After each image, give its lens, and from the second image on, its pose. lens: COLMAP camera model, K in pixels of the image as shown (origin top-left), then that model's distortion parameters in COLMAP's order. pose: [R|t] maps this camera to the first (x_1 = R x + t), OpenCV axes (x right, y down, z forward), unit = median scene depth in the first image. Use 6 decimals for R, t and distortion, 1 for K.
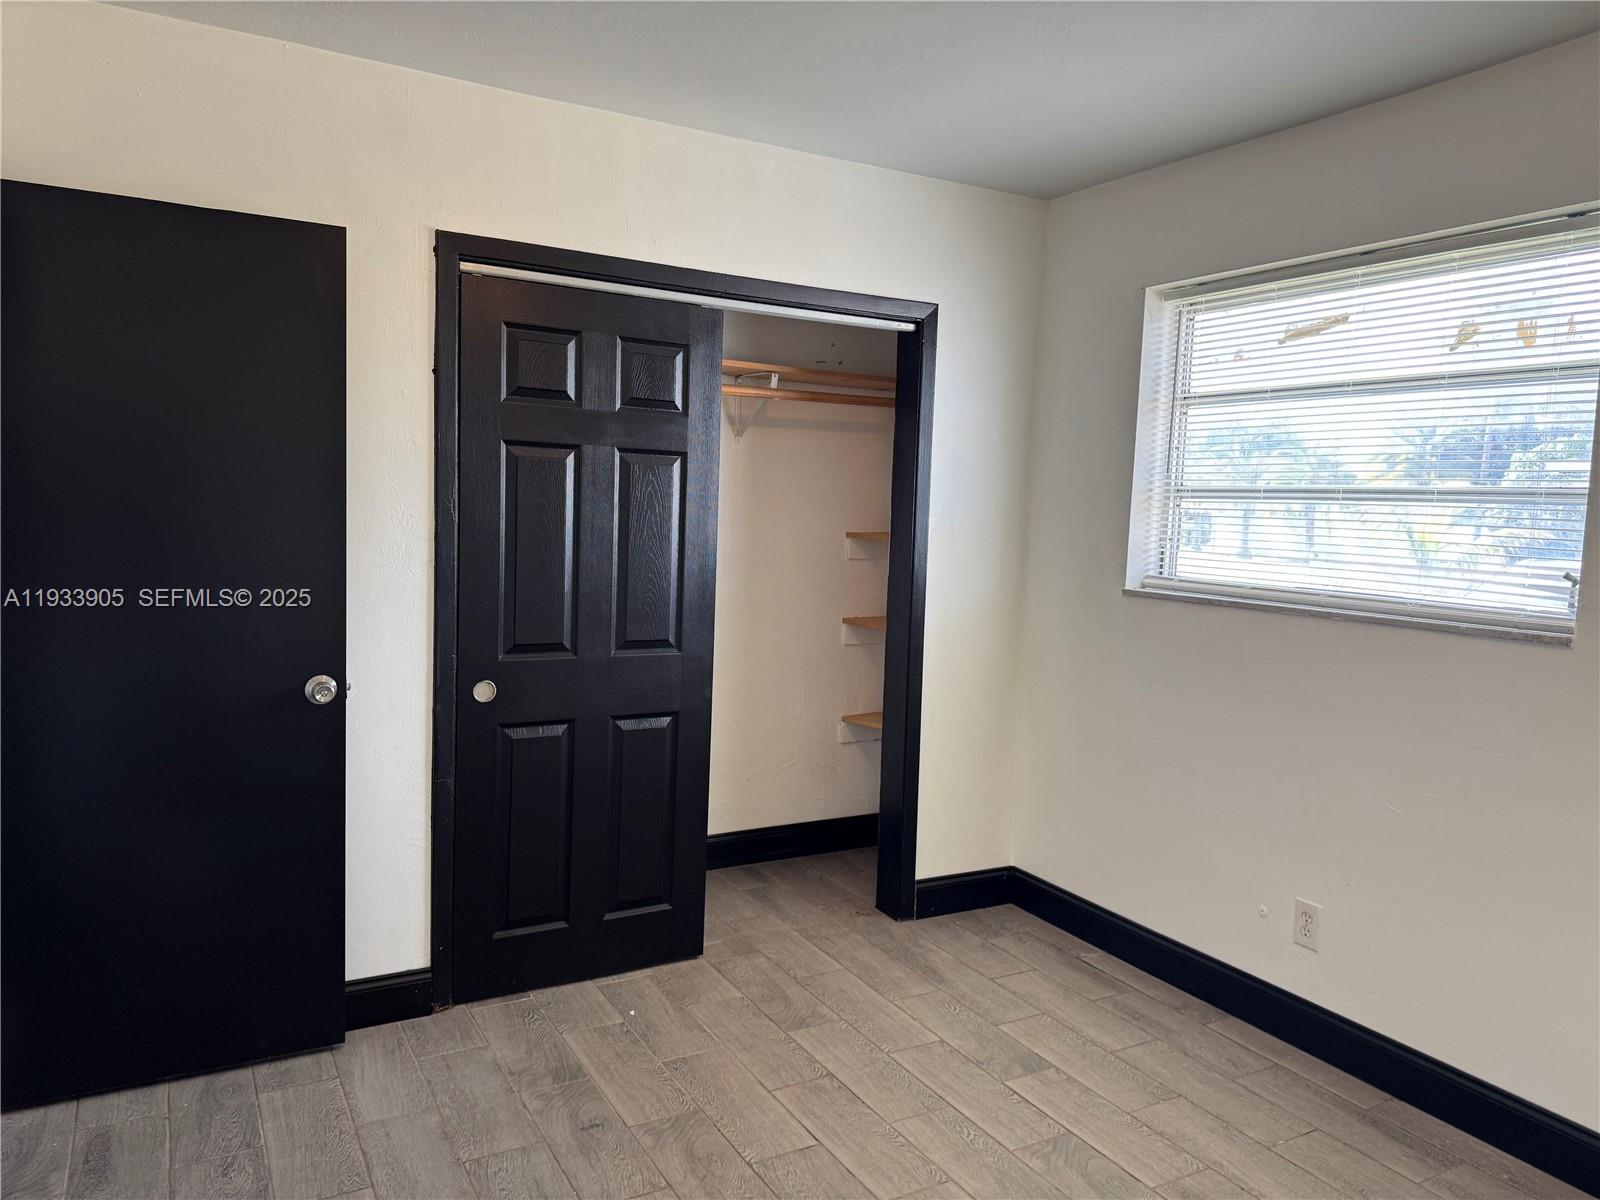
lens RADIAL K [[1115.3, 0, 793.5], [0, 1115.3, 600.4], [0, 0, 1]] dist [-0.037727, -0.029653]
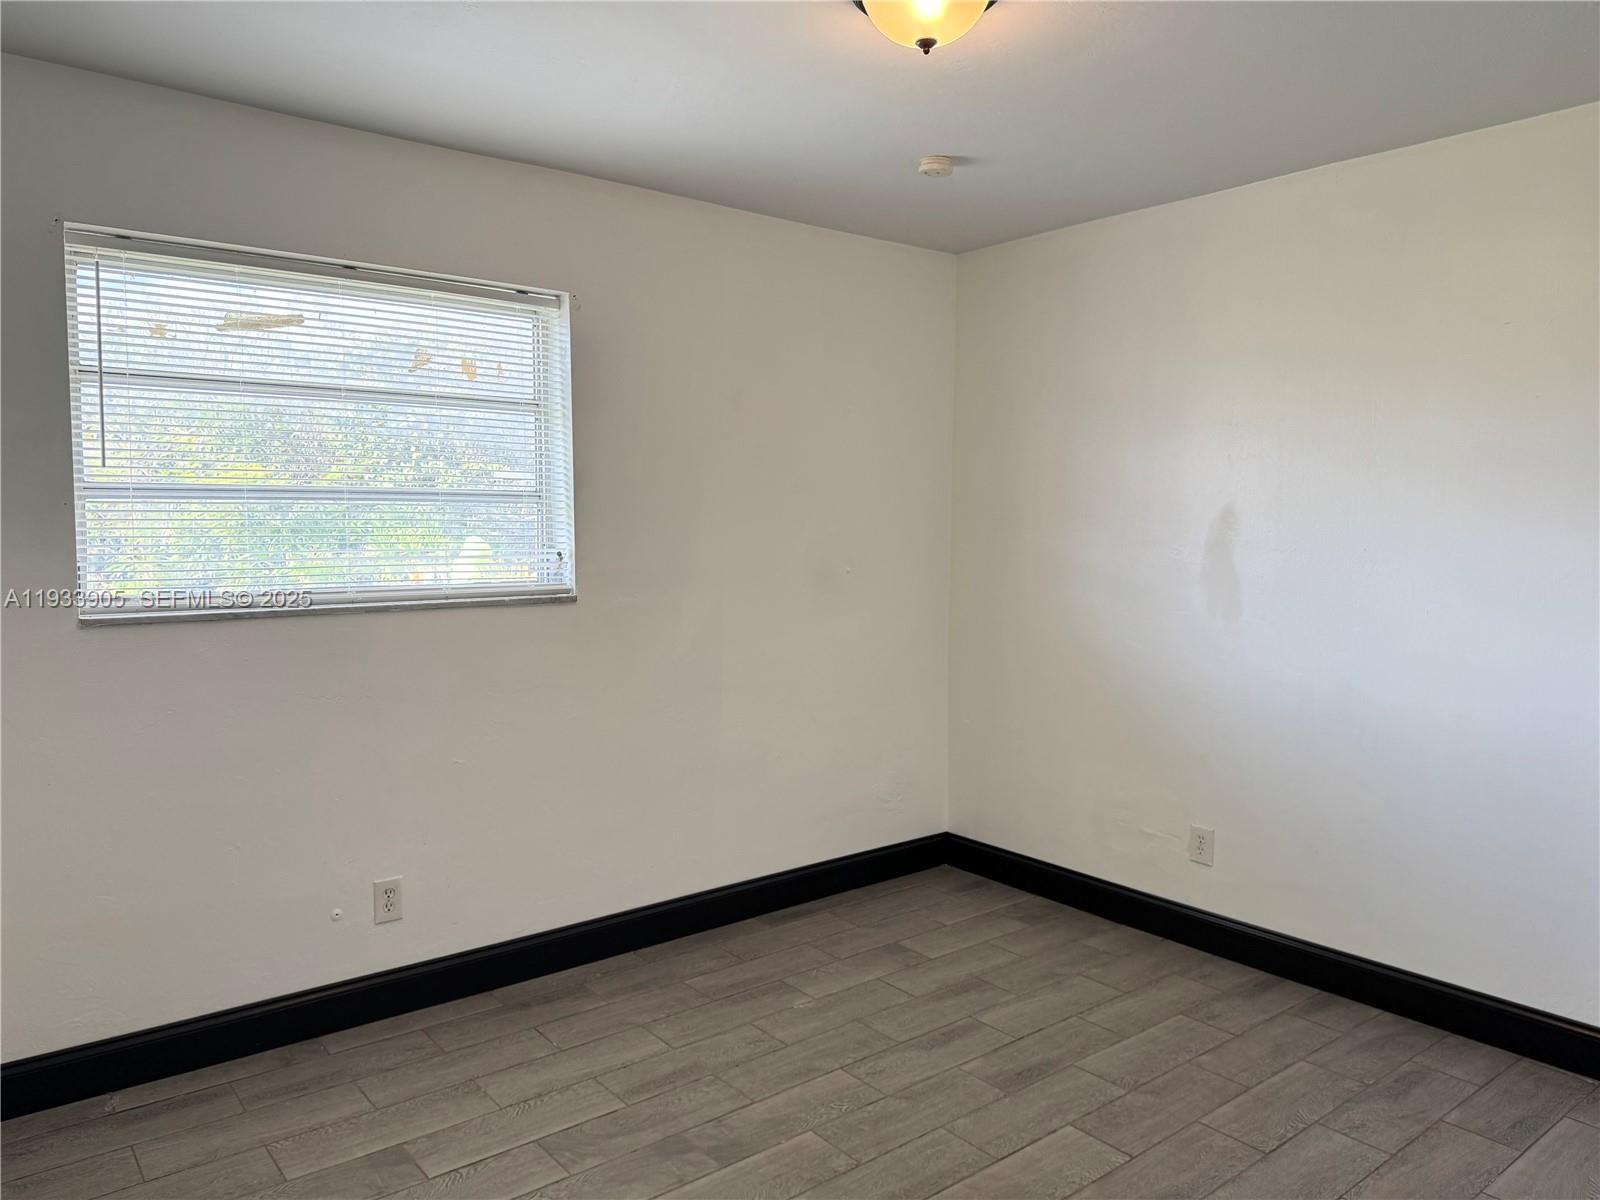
lens RADIAL K [[1107.7, 0, 801.6], [0, 1107.7, 594.7], [0, 0, 1]] dist [0.102089, -0.132064]
pose [[-0.174031, -0.109910, 0.978587, -0.675023], [0.070163, 0.989842, 0.123652, -0.111148], [-0.982237, 0.090179, -0.164551, 0.799675]]
